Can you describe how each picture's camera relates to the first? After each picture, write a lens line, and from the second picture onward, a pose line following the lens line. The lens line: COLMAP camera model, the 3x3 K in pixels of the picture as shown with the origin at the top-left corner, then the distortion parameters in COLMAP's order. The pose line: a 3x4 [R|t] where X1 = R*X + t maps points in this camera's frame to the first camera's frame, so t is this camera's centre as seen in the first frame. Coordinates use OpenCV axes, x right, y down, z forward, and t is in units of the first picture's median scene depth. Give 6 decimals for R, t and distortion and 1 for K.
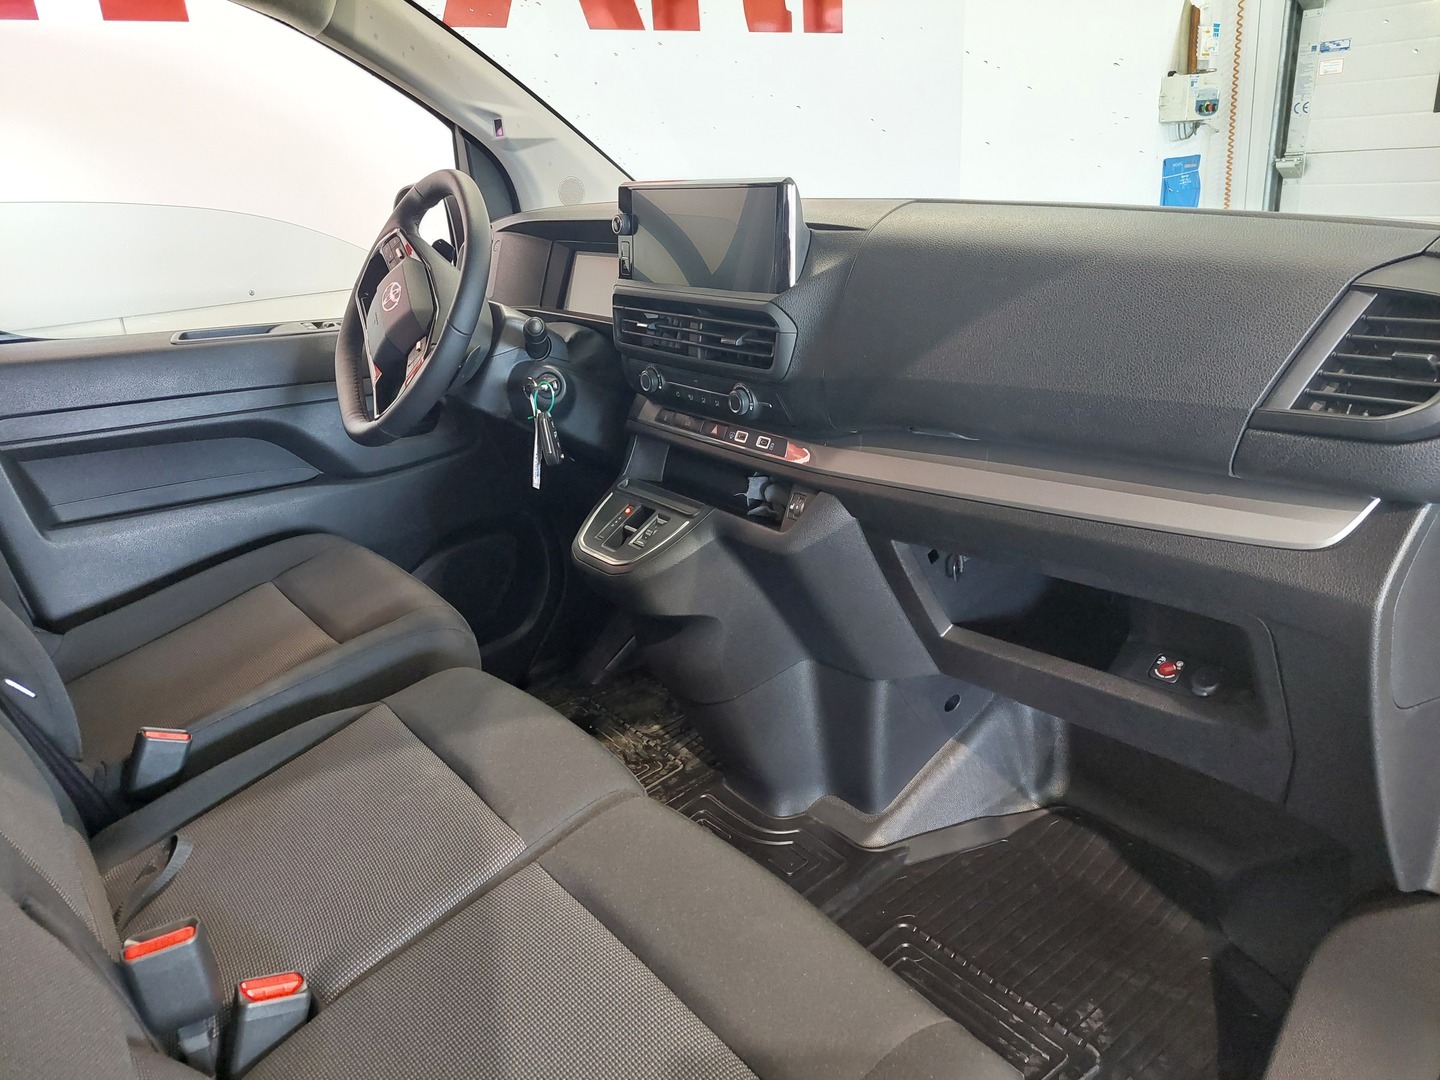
lens RADIAL K [[1047.4, 0, 729.5], [0, 1047.4, 543.8], [0, 0, 1]] dist [0.073001, -0.077989]
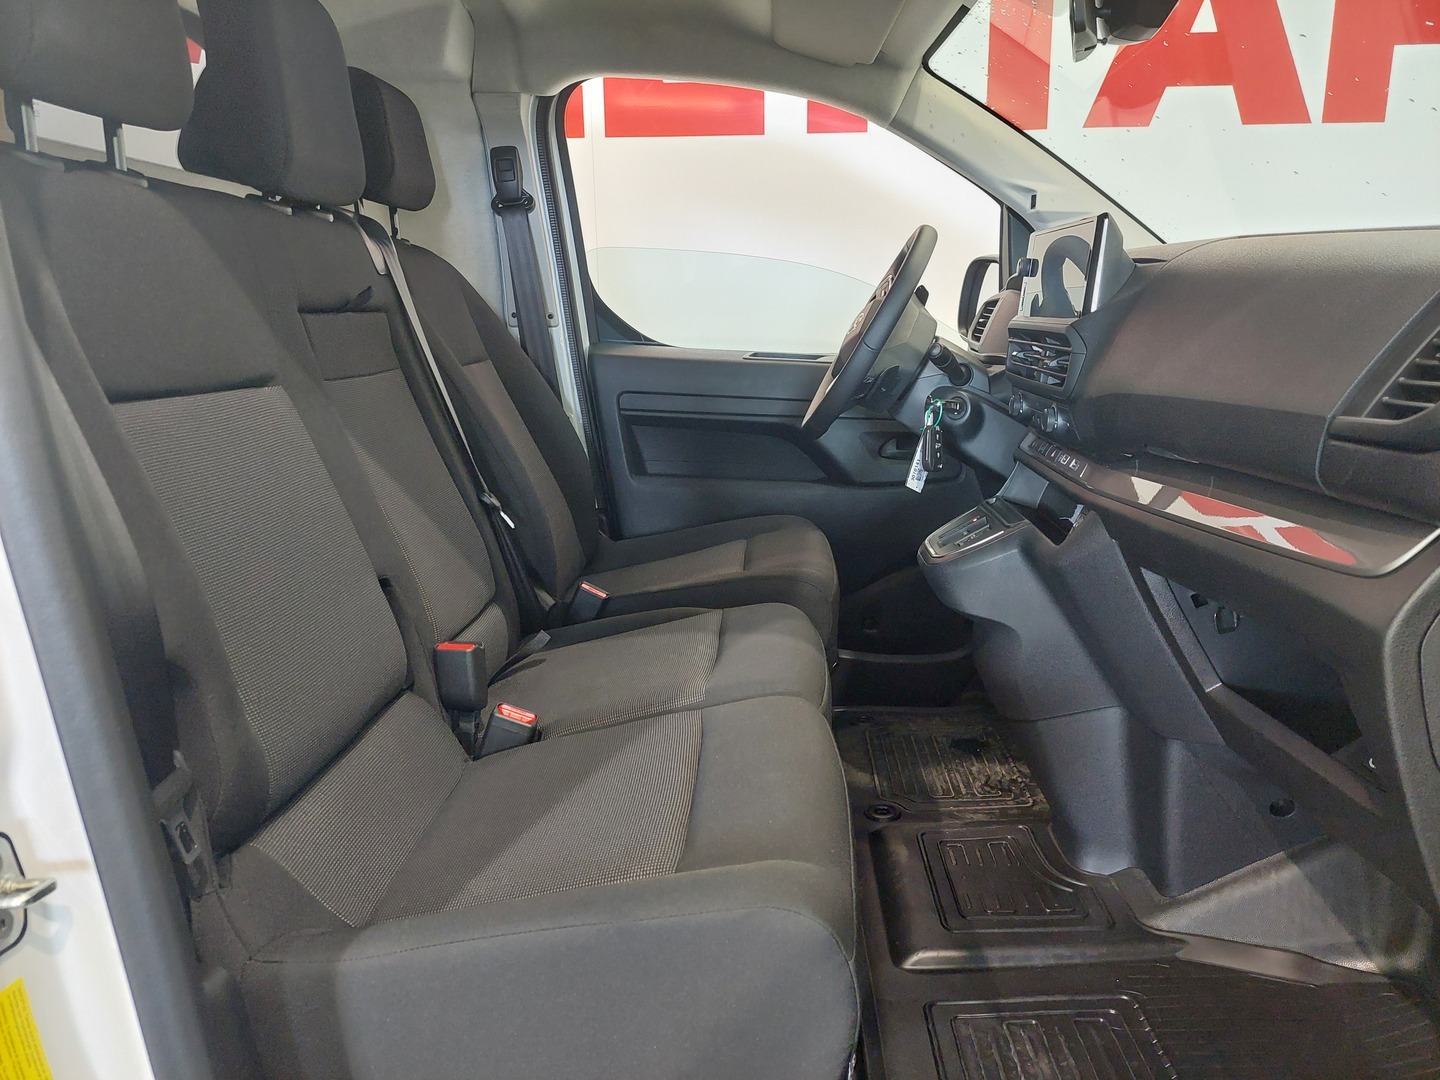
lens RADIAL K [[1063.2, 0, 716.0], [0, 1063.2, 579.3], [0, 0, 1]] dist [-0.002565, 0.007990]
pose [[0.752502, 0.213177, -0.623134, 0.385969], [-0.261082, 0.965201, 0.014915, 0.078405], [0.604629, 0.151465, 0.781973, -0.028472]]
